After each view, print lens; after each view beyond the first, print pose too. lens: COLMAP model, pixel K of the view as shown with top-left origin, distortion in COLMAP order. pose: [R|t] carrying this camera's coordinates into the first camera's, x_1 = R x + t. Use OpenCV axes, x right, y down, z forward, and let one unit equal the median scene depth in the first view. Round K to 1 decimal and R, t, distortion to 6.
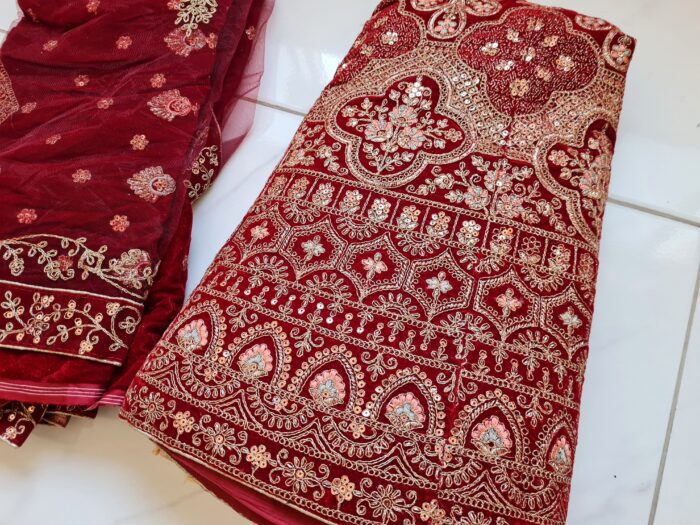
lens RADIAL K [[546.7, 0, 346.8], [0, 546.7, 261.1], [0, 0, 1]] dist [0.014641, -0.005450]
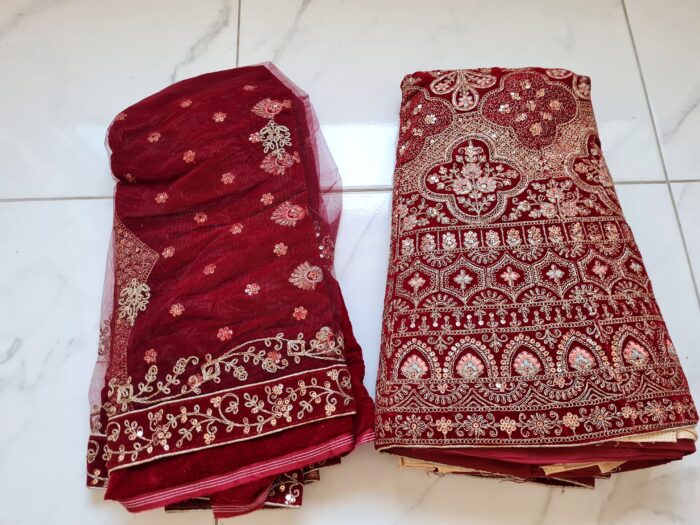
lens RADIAL K [[530.1, 0, 353.5], [0, 530.1, 265.1], [0, 0, 1]] dist [0.044652, -0.047237]
pose [[0.921910, -0.323998, 0.212383, -0.594516], [0.332652, 0.943034, -0.005341, -0.143538], [-0.198554, 0.075573, 0.977172, -0.277199]]
